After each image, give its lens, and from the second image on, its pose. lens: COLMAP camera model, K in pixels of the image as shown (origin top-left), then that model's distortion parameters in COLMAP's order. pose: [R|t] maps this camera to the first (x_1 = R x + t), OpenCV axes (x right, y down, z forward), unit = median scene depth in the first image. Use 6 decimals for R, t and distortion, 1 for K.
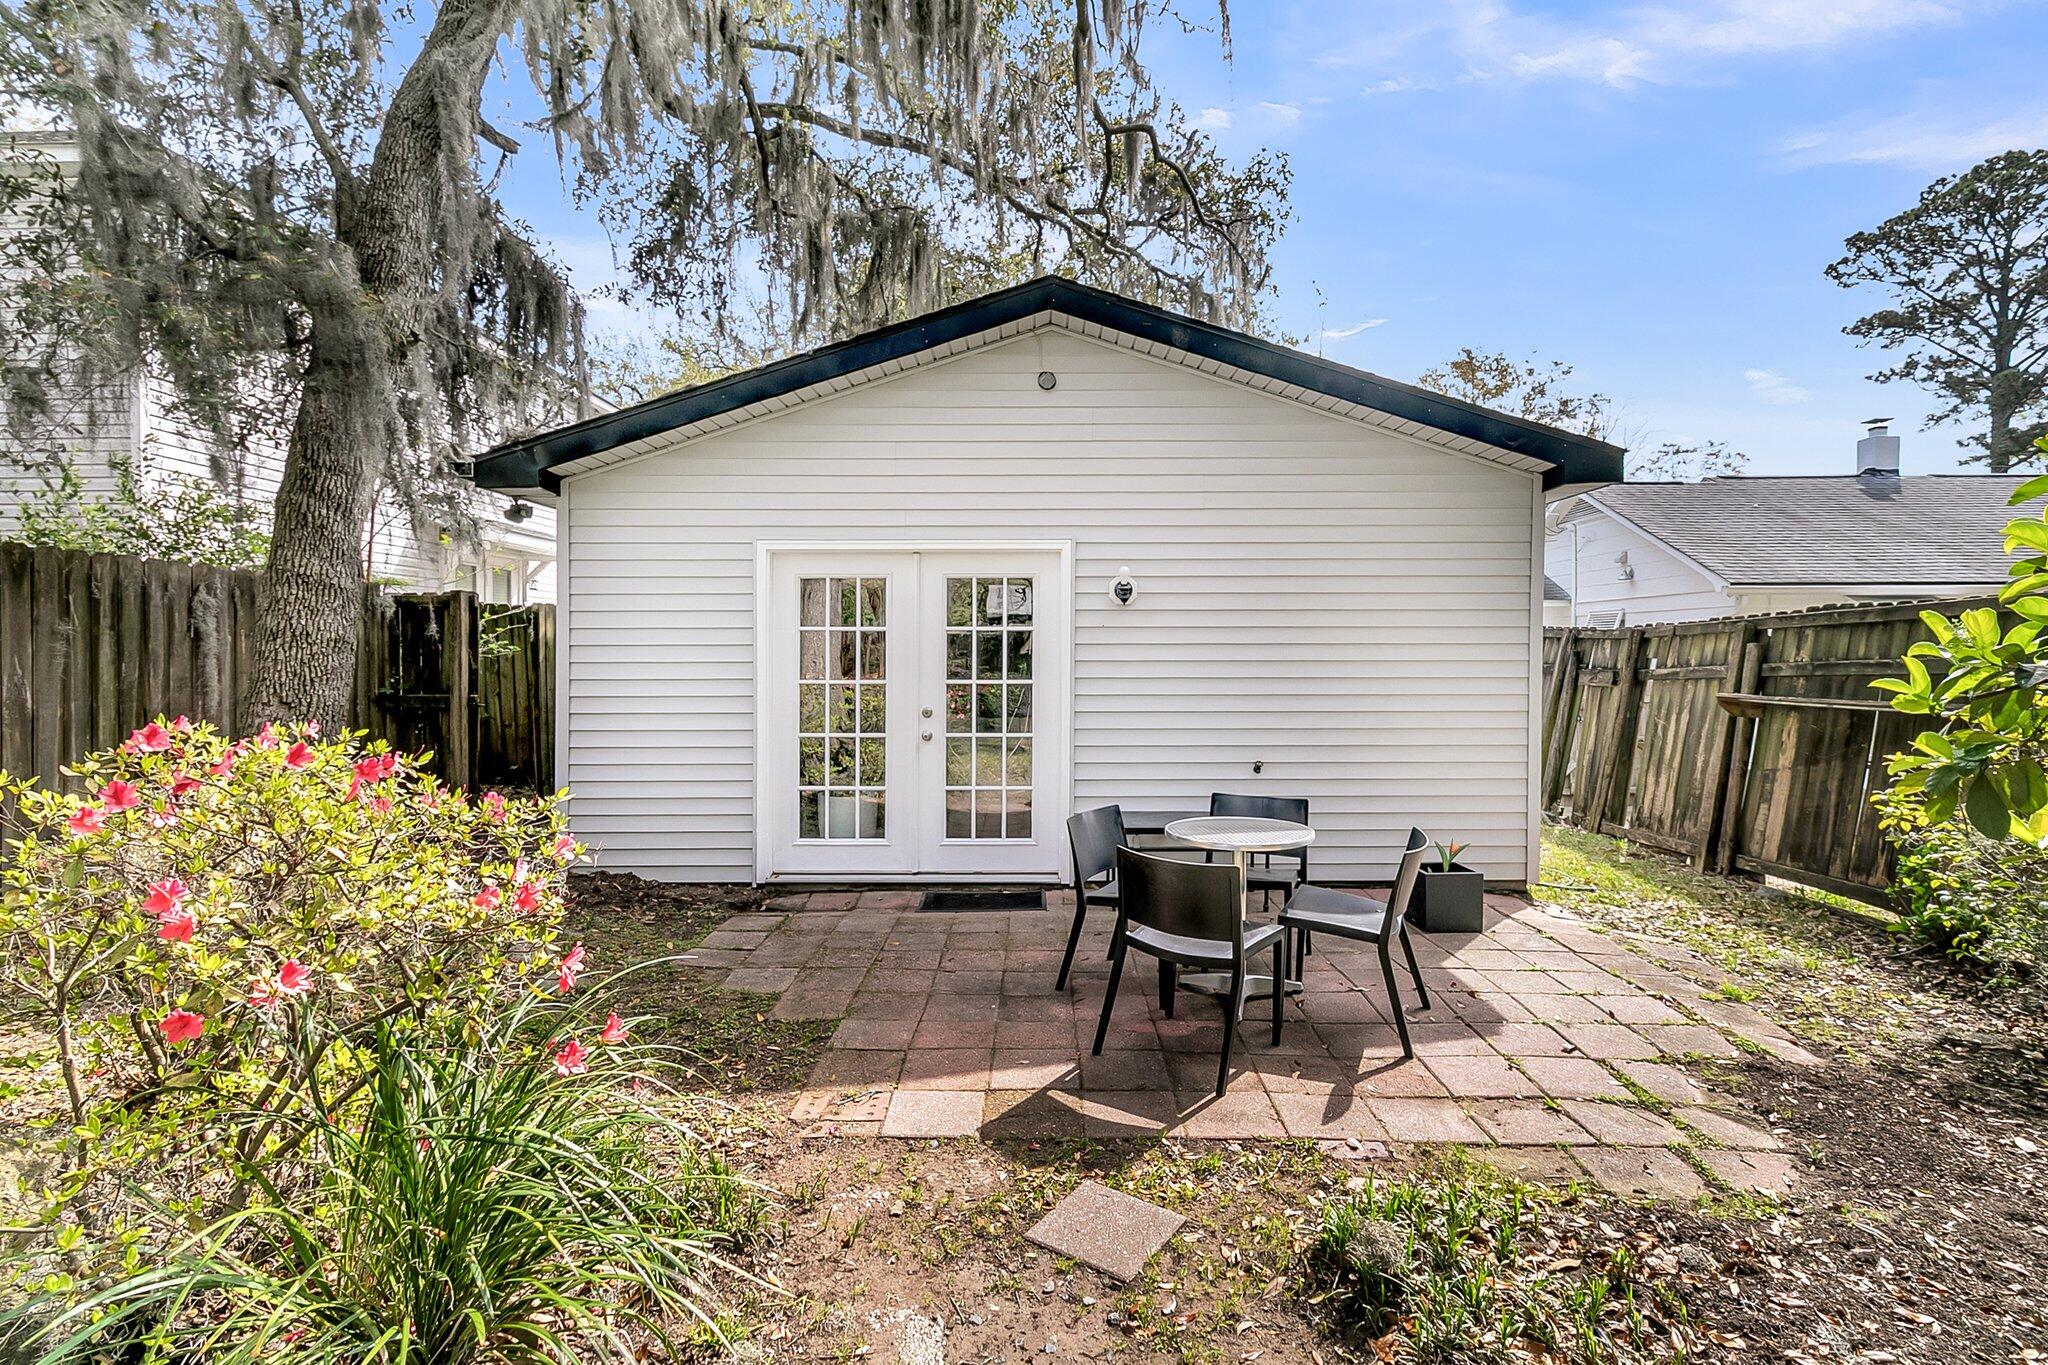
lens RADIAL K [[956.3, 0, 1027.4], [0, 956.3, 663.7], [0, 0, 1]] dist [-0.000332, 0.001315]
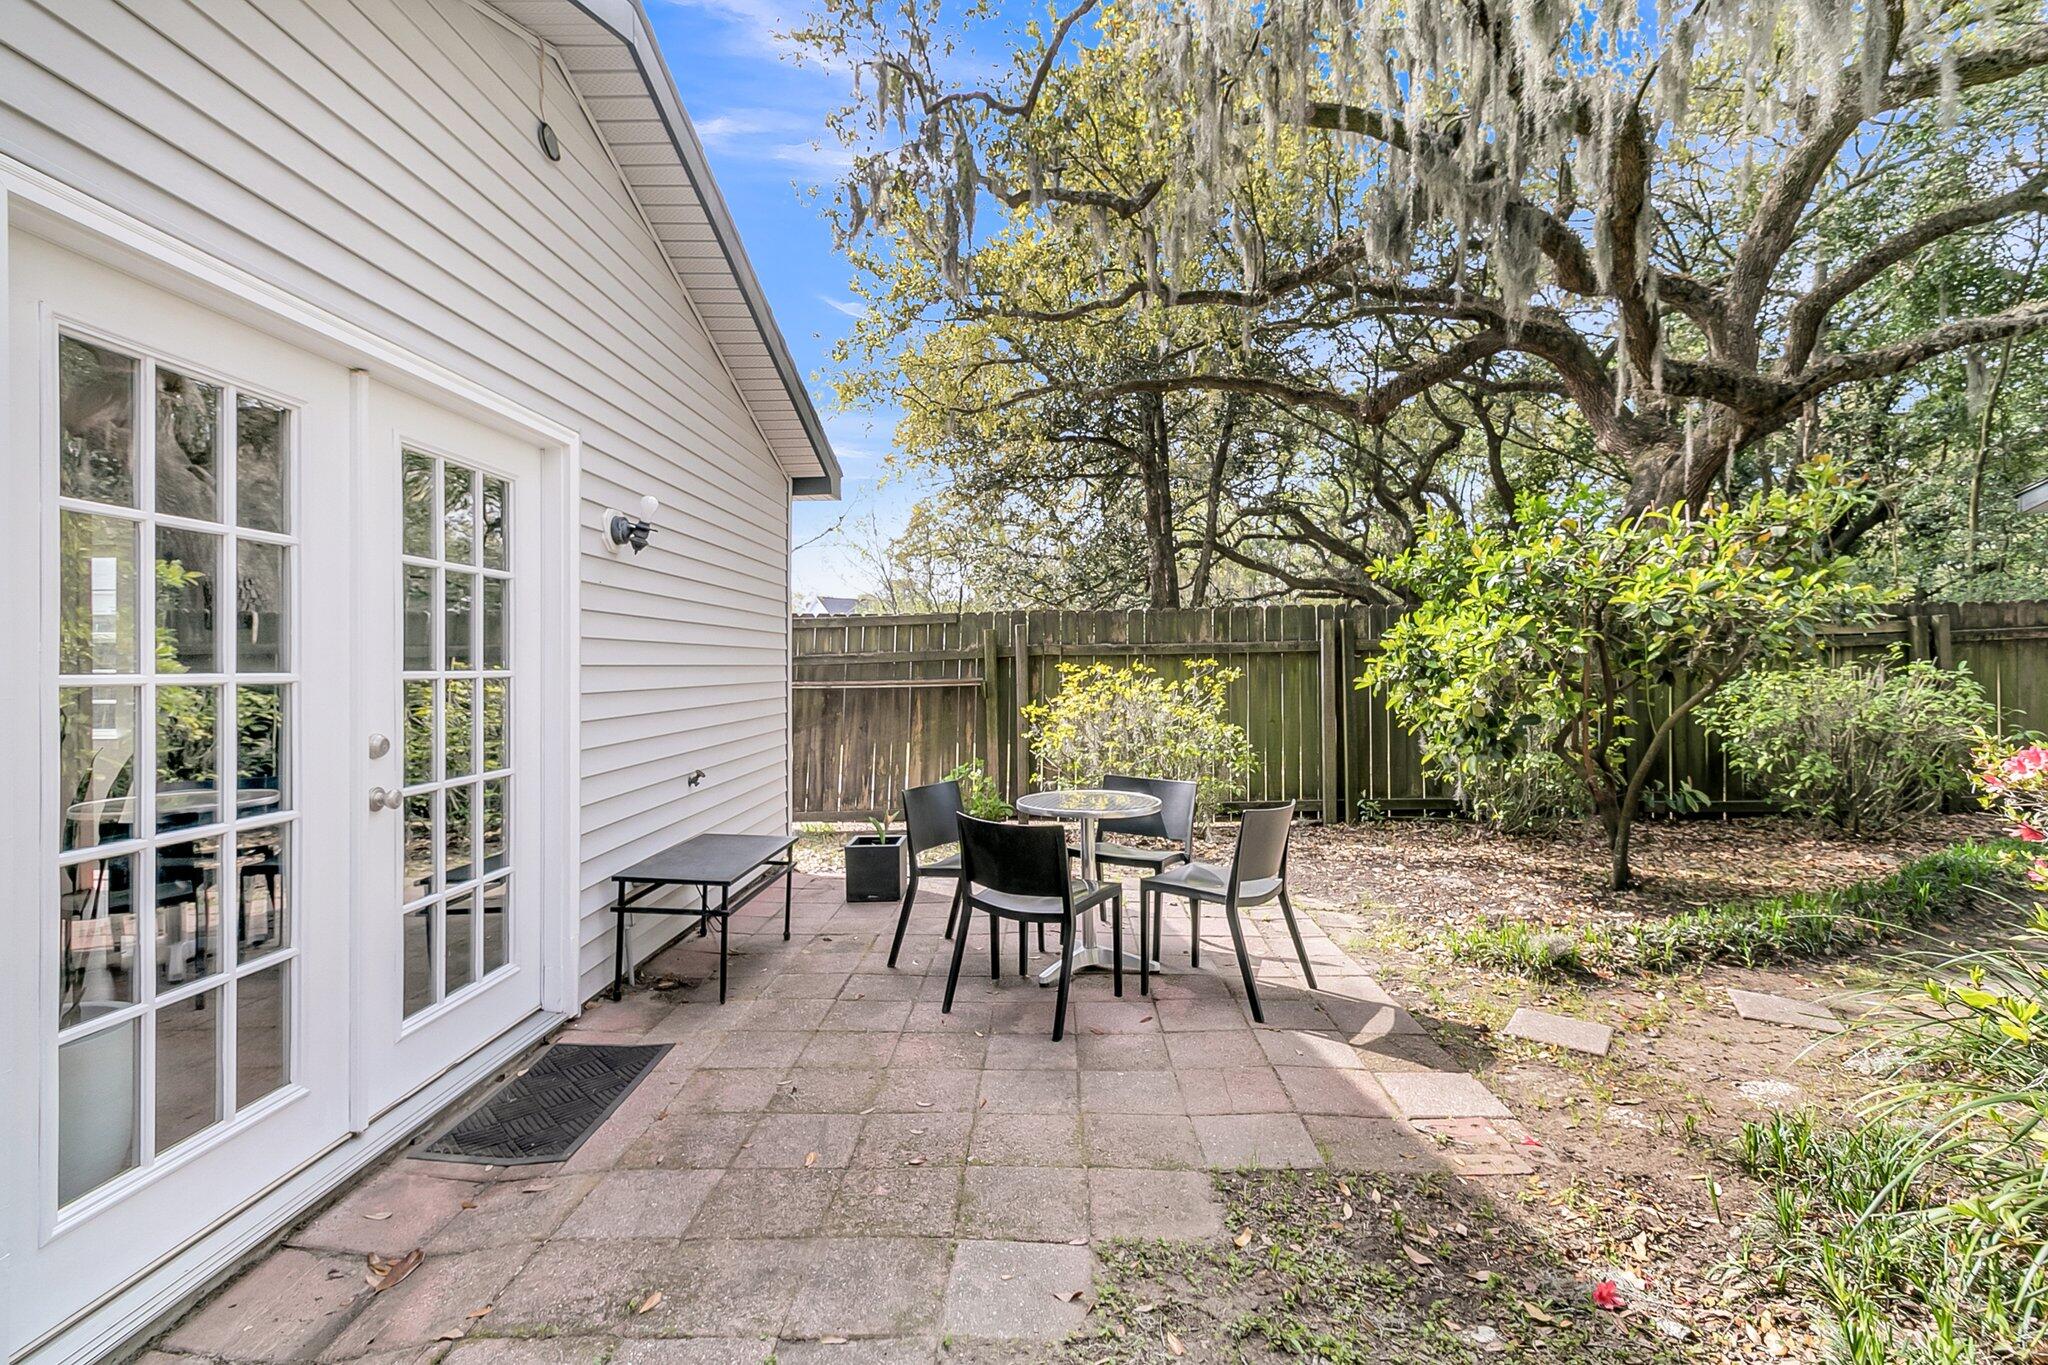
lens RADIAL K [[956.3, 0, 1027.4], [0, 956.3, 663.7], [0, 0, 1]] dist [-0.000332, 0.001315]
pose [[0.033444, 0.000738, 0.999440, -0.849874], [0.023349, 0.999726, -0.001520, 0.034201], [-0.999168, 0.023387, 0.033418, 1.109909]]
